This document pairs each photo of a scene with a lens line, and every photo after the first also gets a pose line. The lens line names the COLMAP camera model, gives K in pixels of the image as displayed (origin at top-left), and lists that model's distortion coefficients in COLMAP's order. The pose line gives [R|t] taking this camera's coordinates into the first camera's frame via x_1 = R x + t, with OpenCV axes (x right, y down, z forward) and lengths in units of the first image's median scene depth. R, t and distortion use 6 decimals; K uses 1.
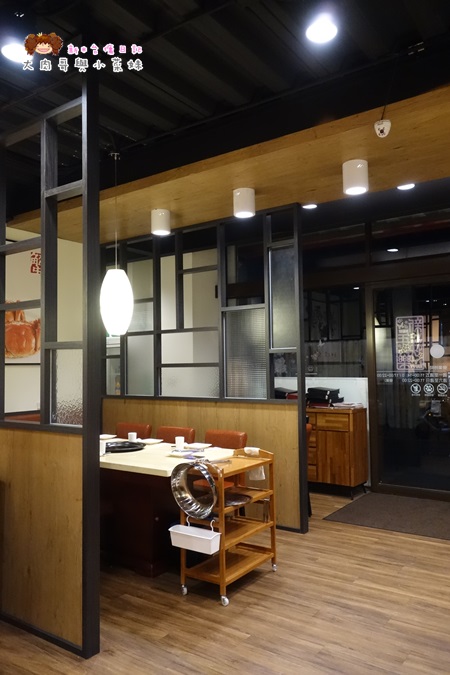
lens RADIAL K [[528.2, 0, 224.2], [0, 528.2, 334.9], [0, 0, 1]] dist [0.015008, 0.008330]
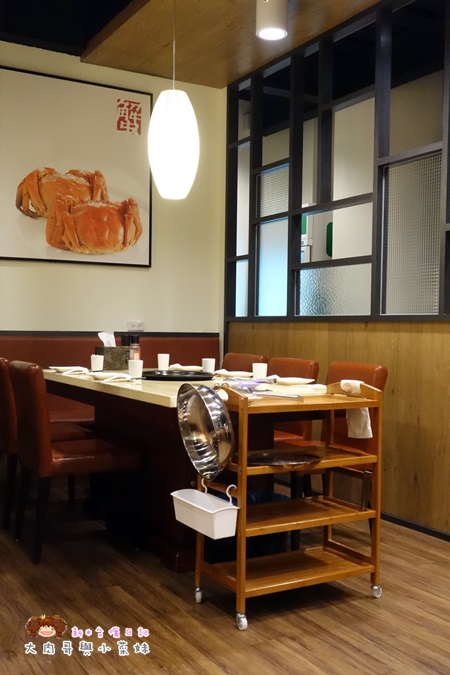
lens RADIAL K [[761.5, 0, 225.4], [0, 761.5, 341.0], [0, 0, 1]] dist [0.030029, 0.000000]
pose [[0.913191, 0.037701, -0.405783, 0.267804], [-0.003420, 0.996386, 0.084875, 0.108339], [0.407517, -0.076119, 0.910020, 0.222144]]
